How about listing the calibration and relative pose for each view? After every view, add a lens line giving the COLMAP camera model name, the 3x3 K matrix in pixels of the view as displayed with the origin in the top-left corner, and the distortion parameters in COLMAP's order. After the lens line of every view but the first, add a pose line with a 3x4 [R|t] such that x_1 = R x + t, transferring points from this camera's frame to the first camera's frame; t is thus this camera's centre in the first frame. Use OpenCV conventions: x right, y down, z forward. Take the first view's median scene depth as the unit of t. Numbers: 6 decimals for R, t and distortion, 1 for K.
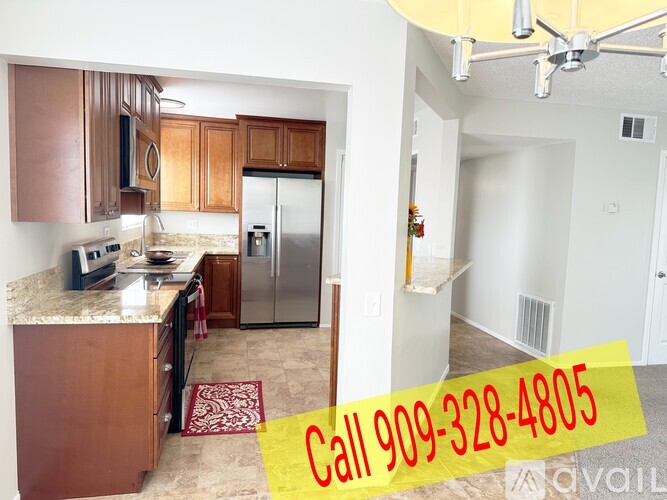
lens RADIAL K [[471.3, 0, 334.2], [0, 471.3, 249.4], [0, 0, 1]] dist [0.065470, -0.093515]
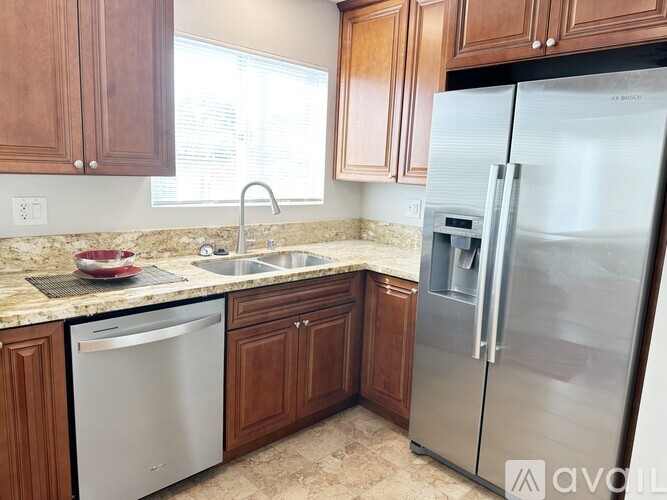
lens RADIAL K [[471.3, 0, 329.9], [0, 471.3, 248.0], [0, 0, 1]] dist [0.065470, -0.093515]
pose [[0.506993, 0.126445, -0.852625, 0.119284], [-0.098563, 0.991198, 0.088388, -0.050335], [0.856296, 0.039225, 0.514993, 0.709783]]
